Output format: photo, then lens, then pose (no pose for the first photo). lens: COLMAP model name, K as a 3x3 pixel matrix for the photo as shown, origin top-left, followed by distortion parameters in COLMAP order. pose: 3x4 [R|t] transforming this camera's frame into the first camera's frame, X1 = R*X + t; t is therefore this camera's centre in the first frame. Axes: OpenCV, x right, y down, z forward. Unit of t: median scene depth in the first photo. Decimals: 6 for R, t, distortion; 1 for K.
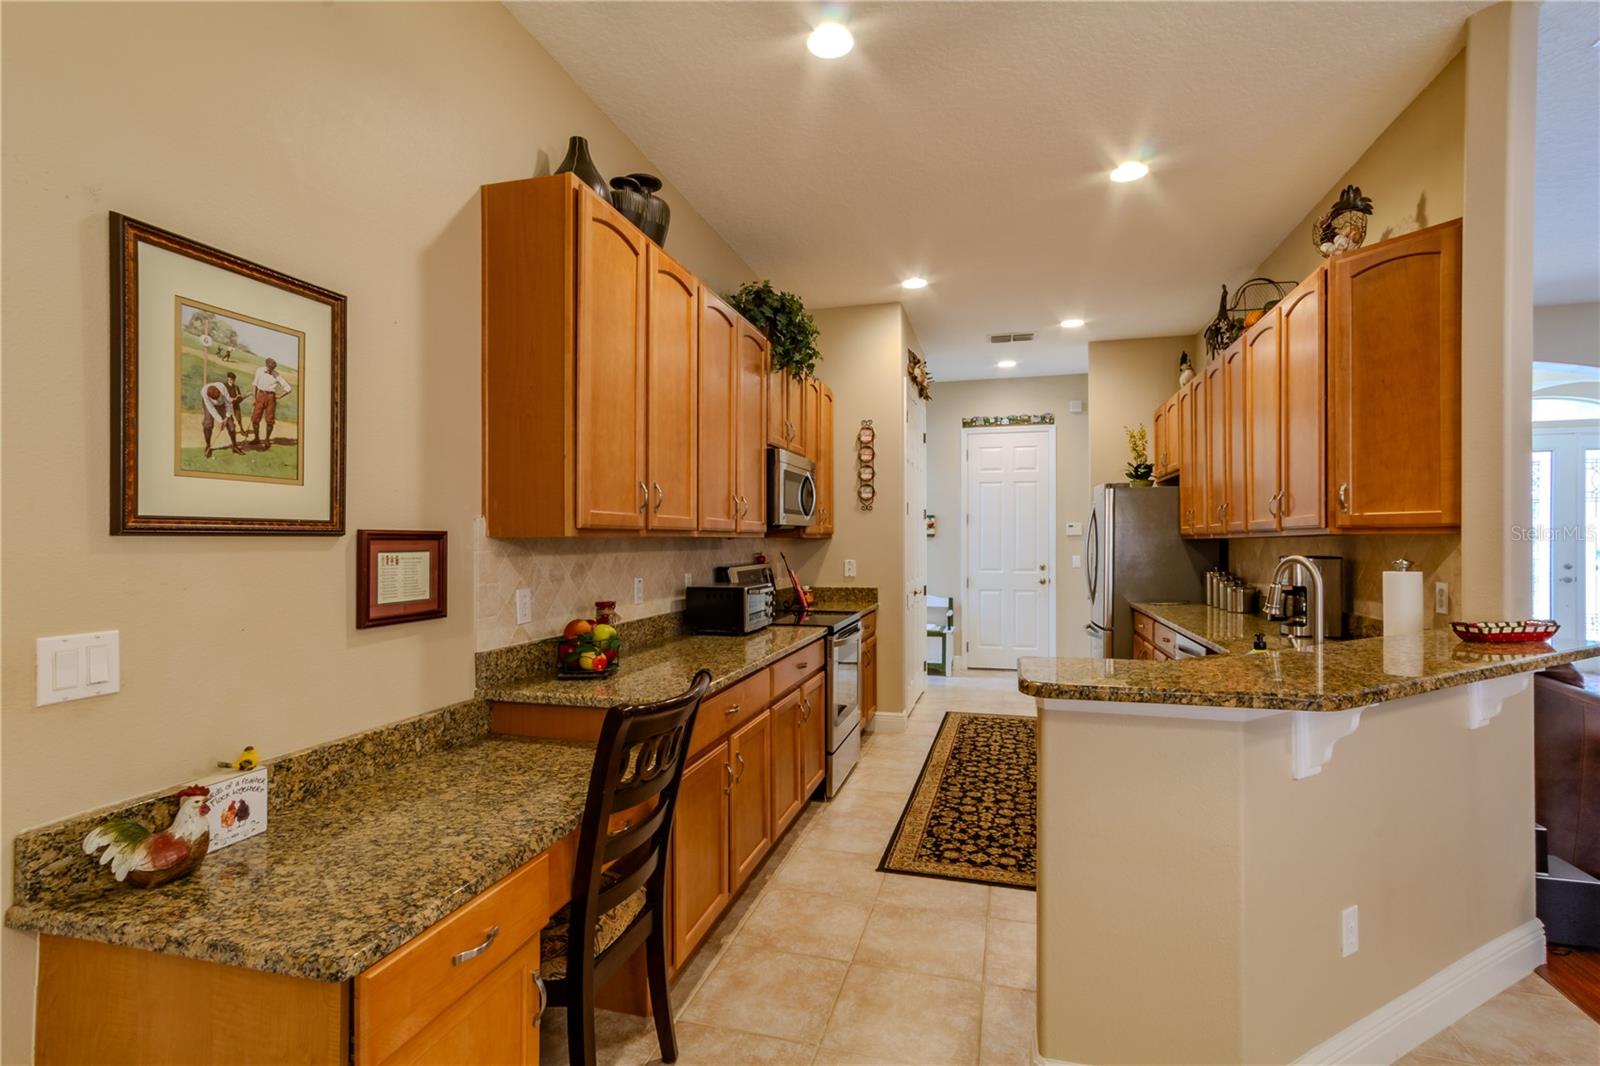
lens RADIAL K [[751.7, 0, 801.9], [0, 751.7, 538.2], [0, 0, 1]] dist [0.005178, 0.000772]
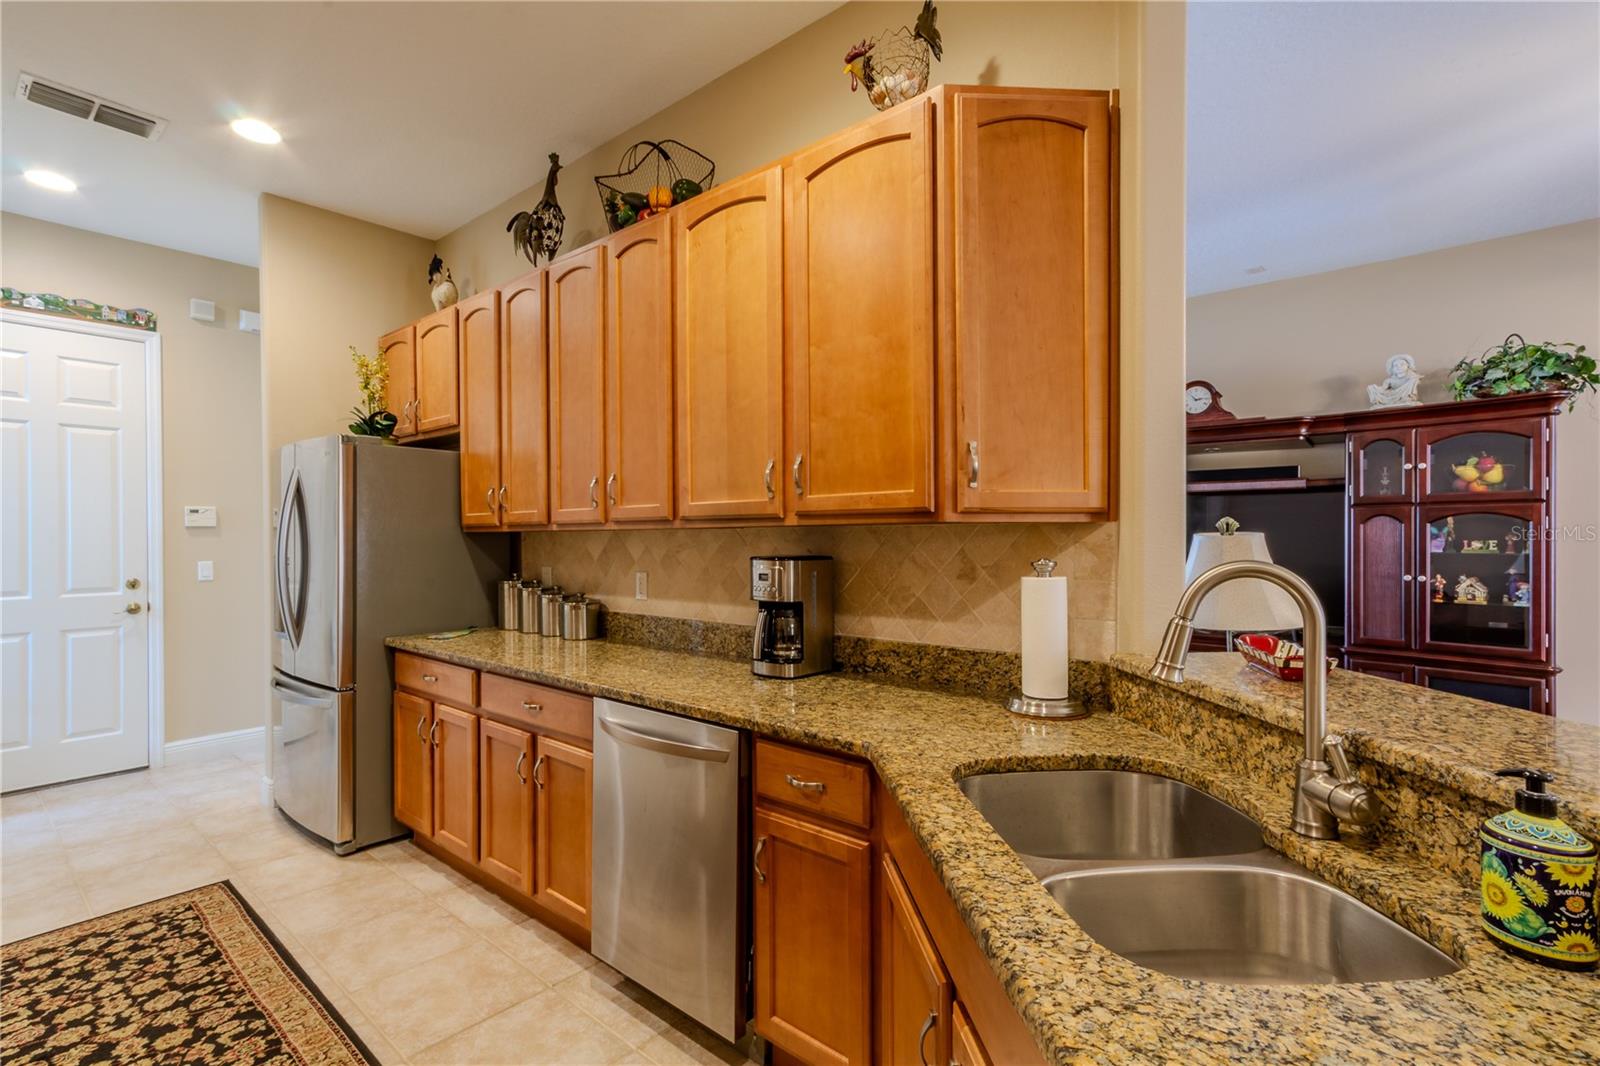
lens RADIAL K [[751.7, 0, 809.7], [0, 751.7, 542.4], [0, 0, 1]] dist [0.005178, 0.000772]
pose [[0.425243, 0.000703, 0.905079, 0.040290], [-0.005711, 0.999982, 0.001907, 0.006712], [-0.905061, -0.005980, 0.425239, 0.445370]]
